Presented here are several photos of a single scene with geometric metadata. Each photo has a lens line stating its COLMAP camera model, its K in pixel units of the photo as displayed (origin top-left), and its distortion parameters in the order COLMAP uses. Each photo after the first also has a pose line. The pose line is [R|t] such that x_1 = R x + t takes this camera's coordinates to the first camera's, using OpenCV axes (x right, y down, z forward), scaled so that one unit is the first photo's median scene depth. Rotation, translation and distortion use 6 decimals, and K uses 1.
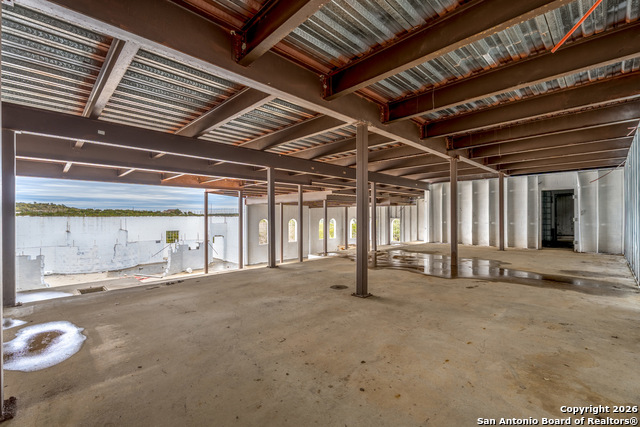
lens RADIAL K [[282.7, 0, 319.6], [0, 282.7, 217.4], [0, 0, 1]] dist [0.001526, 0.000186]
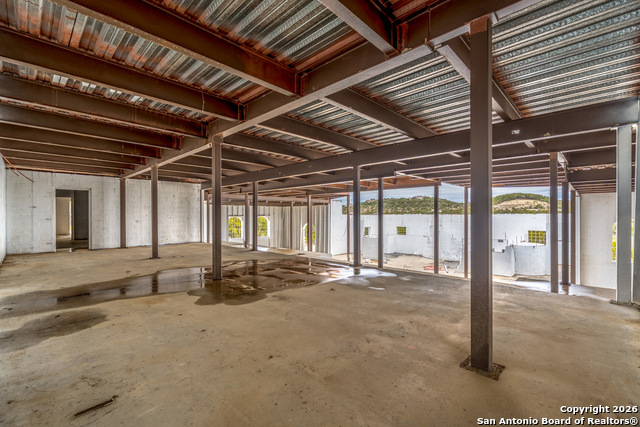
lens RADIAL K [[282.7, 0, 318.0], [0, 282.7, 215.9], [0, 0, 1]] dist [0.001526, 0.000186]
pose [[-0.018782, 0.006865, 0.999800, -0.239856], [-0.001604, 0.999975, -0.006897, 0.002644], [-0.999822, -0.001734, -0.018771, 0.212505]]
